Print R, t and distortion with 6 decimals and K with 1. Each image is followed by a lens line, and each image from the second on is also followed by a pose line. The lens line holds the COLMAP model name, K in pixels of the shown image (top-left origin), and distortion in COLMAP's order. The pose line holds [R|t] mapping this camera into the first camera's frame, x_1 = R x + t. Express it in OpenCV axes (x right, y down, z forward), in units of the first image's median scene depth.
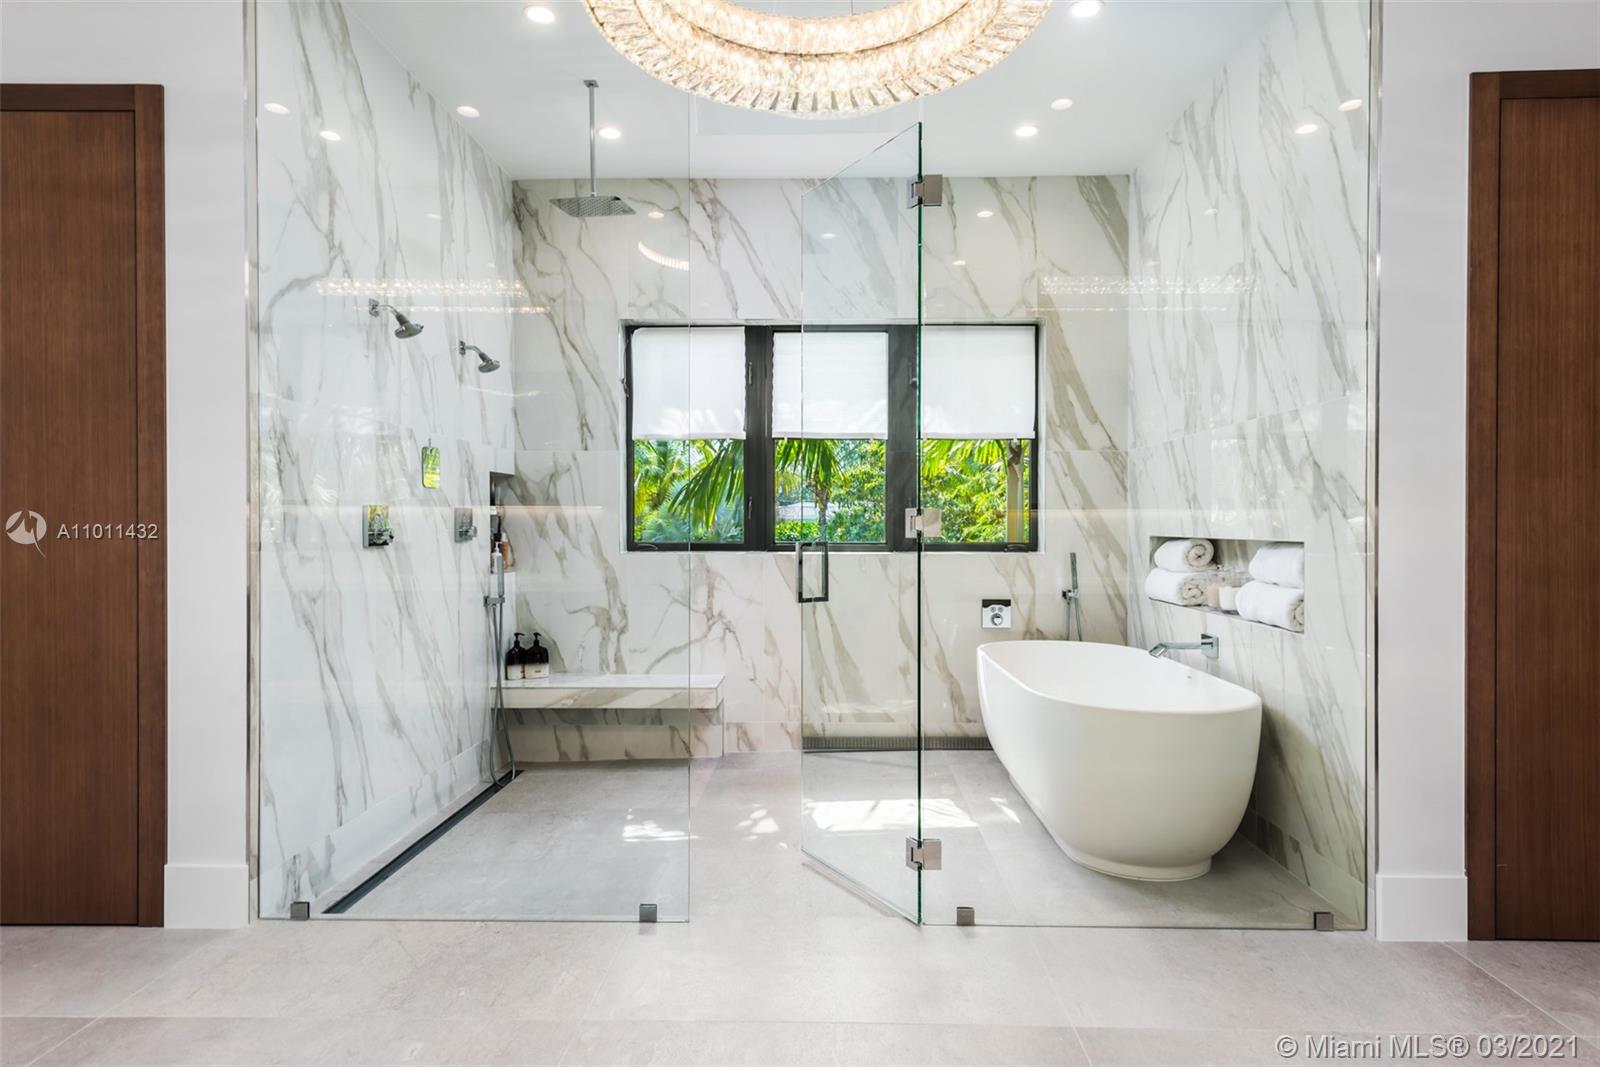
lens RADIAL K [[922.8, 0, 803.2], [0, 922.8, 531.2], [0, 0, 1]] dist [0.023395, 0.000615]
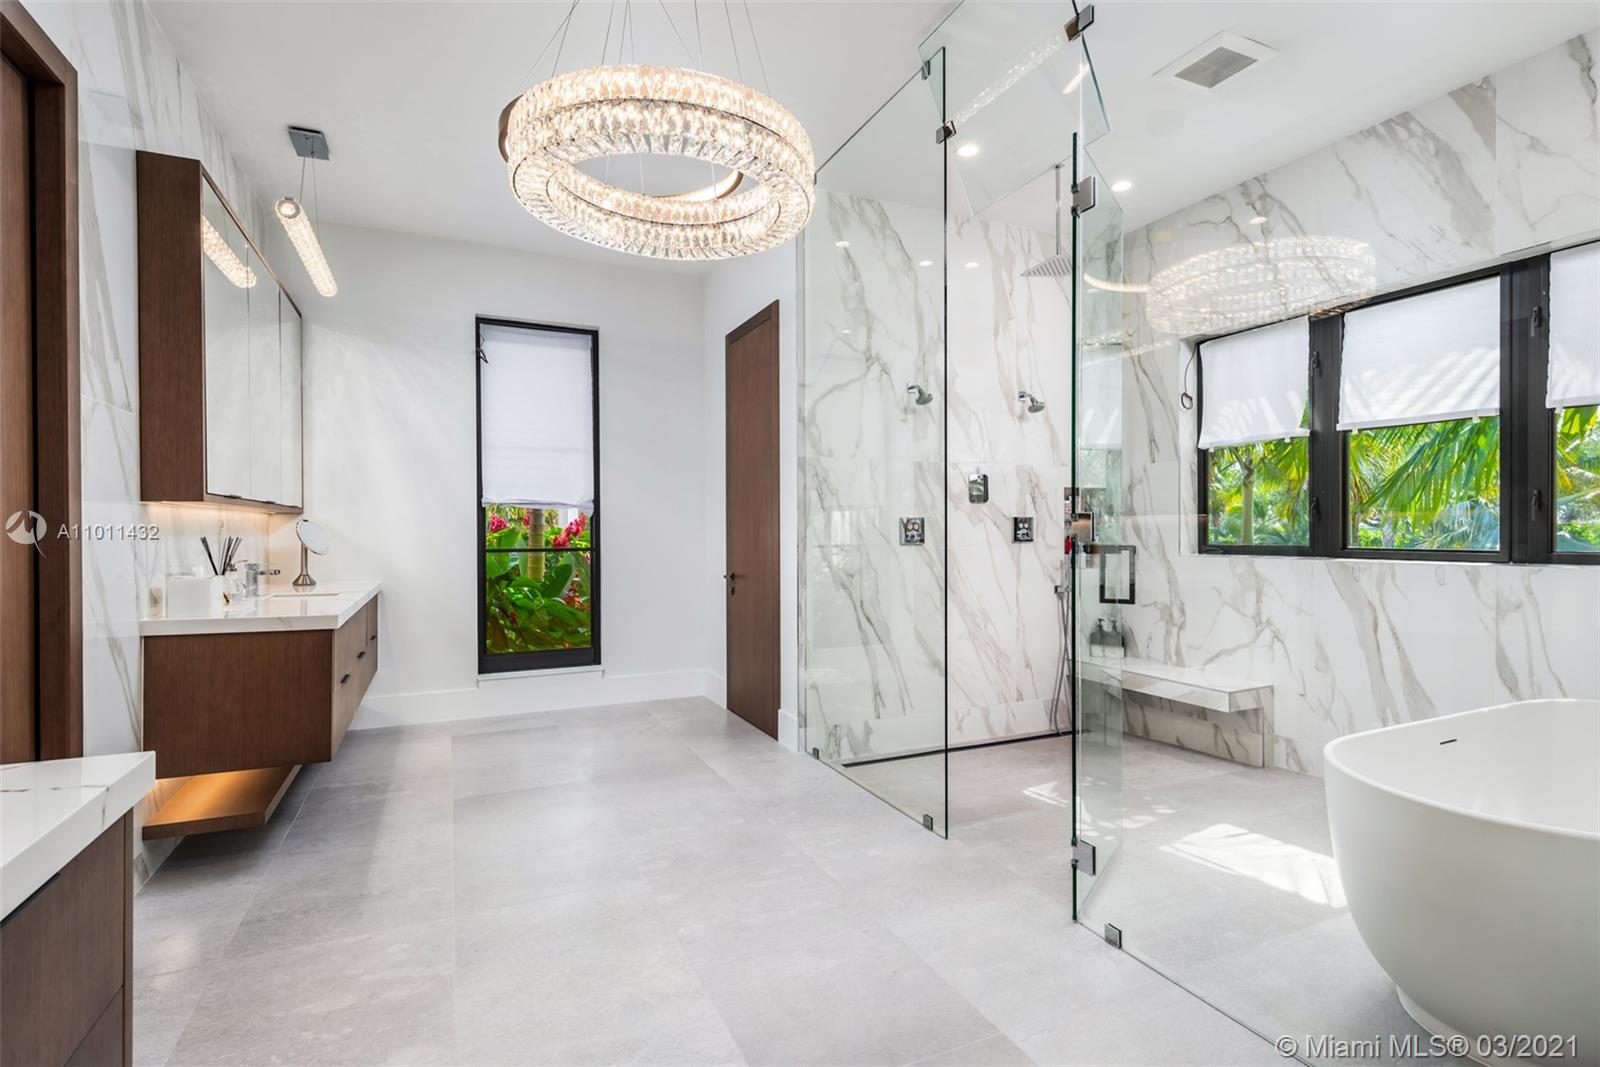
lens RADIAL K [[783.0, 0, 800.9], [0, 783.0, 535.8], [0, 0, 1]] dist [0.003441, -0.000869]
pose [[0.423106, 0.004357, -0.906070, 0.447118], [-0.002956, 0.999990, 0.003428, -0.000732], [0.906075, 0.001228, 0.423114, 0.209094]]
